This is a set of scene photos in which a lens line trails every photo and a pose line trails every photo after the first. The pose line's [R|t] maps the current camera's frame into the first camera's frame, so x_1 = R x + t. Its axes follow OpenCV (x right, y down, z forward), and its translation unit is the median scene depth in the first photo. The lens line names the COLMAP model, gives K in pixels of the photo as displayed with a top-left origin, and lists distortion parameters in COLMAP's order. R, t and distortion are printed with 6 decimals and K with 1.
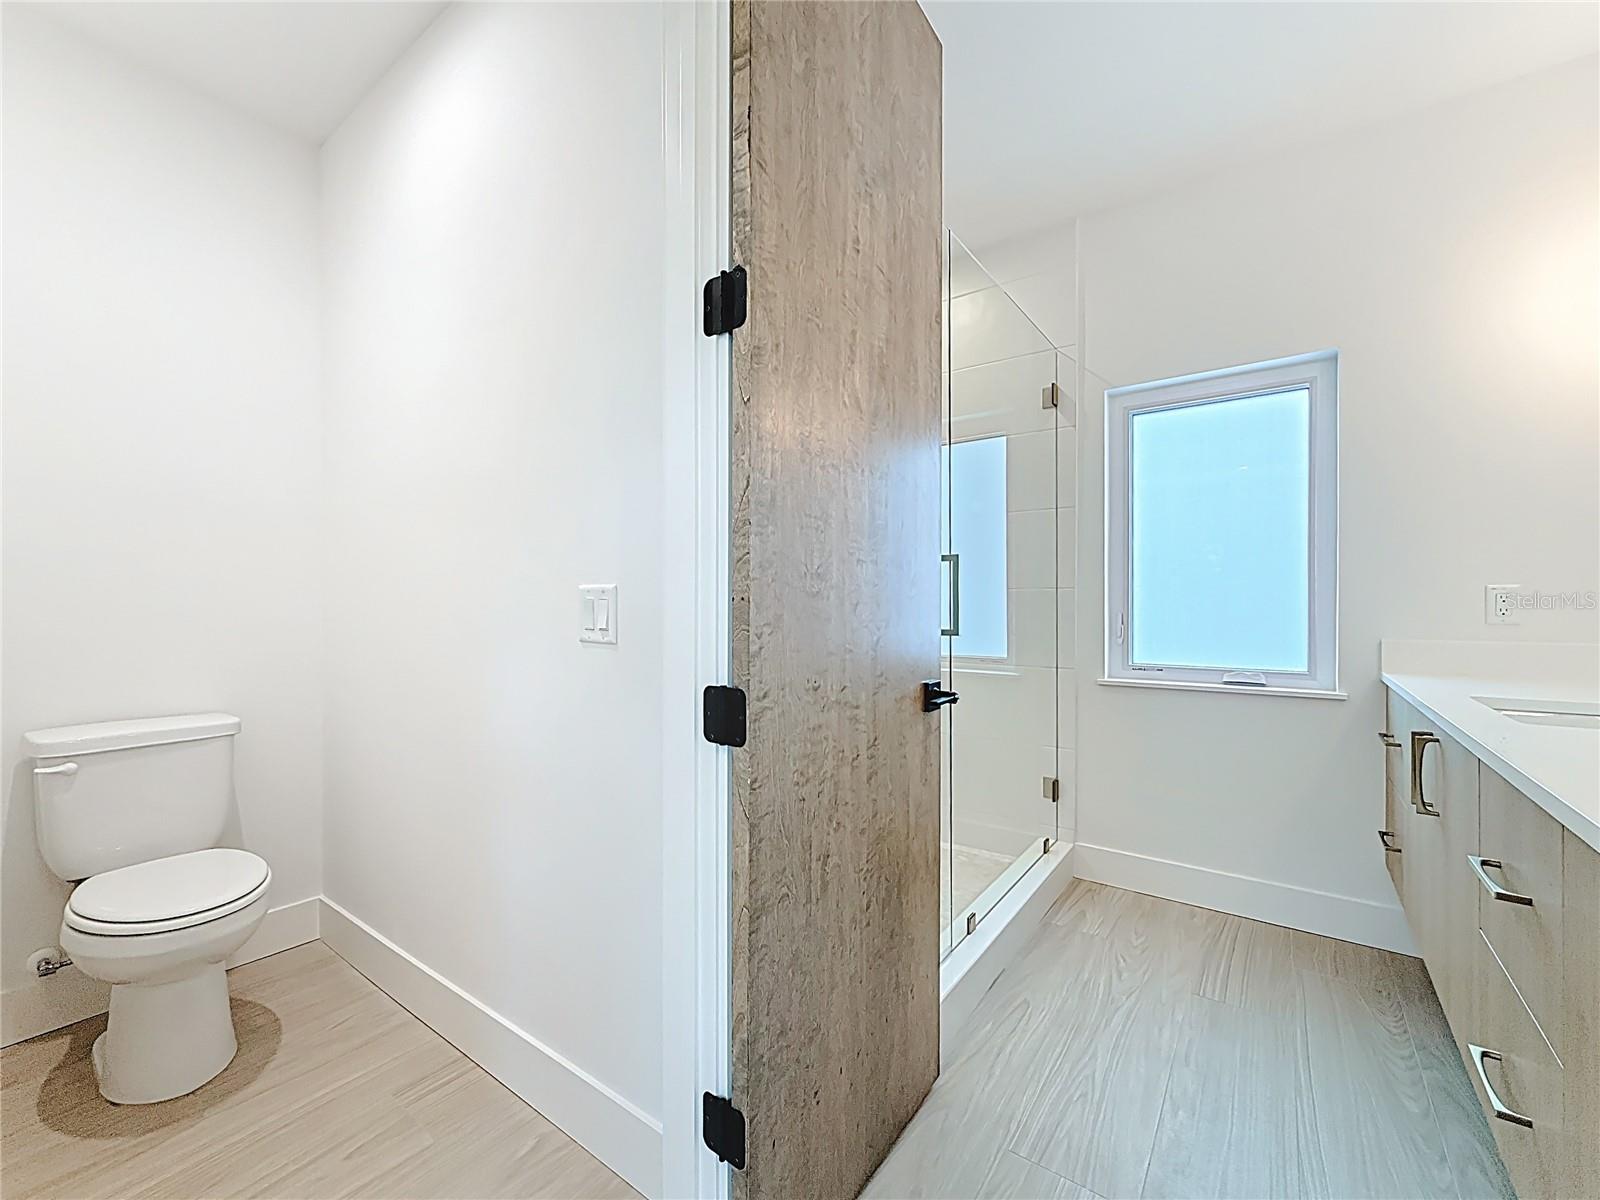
lens RADIAL K [[655.8, 0, 796.9], [0, 655.8, 606.1], [0, 0, 1]] dist [0.004978, -0.001678]
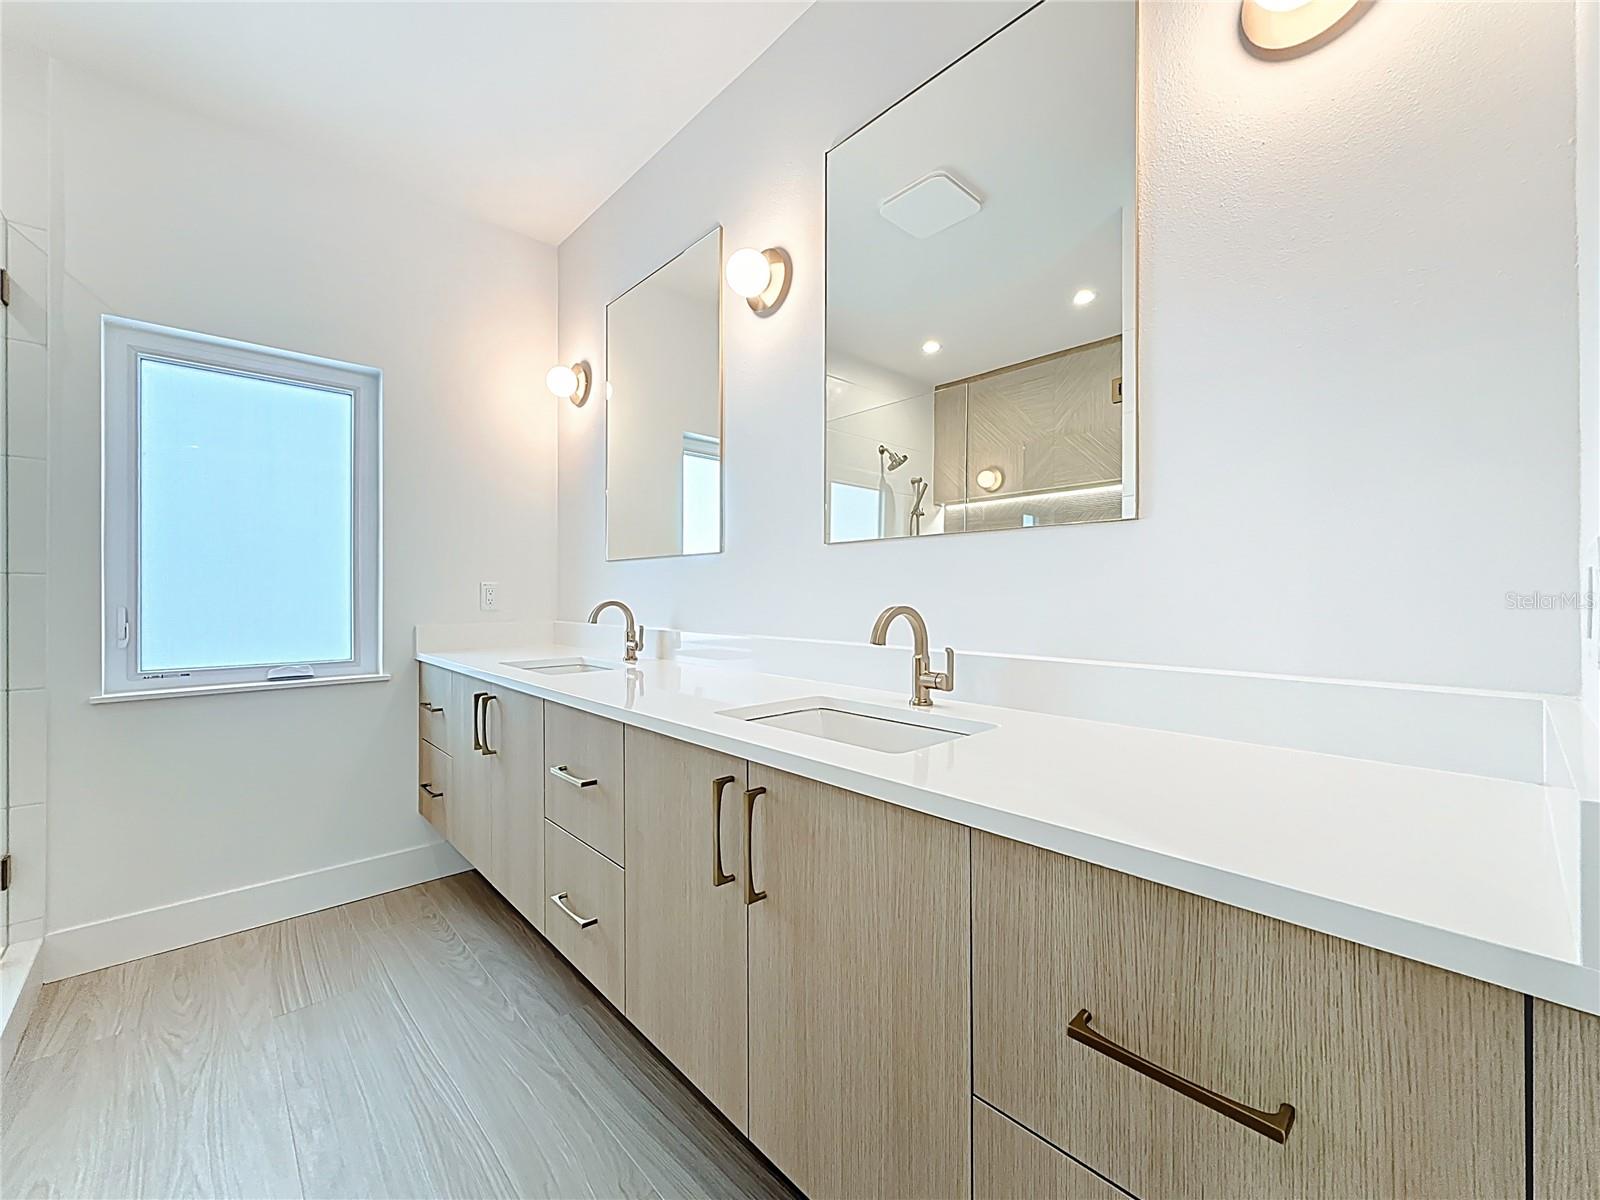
lens RADIAL K [[655.8, 0, 796.3], [0, 655.8, 591.0], [0, 0, 1]] dist [0.004978, -0.001678]
pose [[0.183444, 0.005399, 0.983015, -0.146908], [0.004069, 0.999972, -0.006252, -0.001443], [-0.983022, 0.005147, 0.183417, 0.088700]]
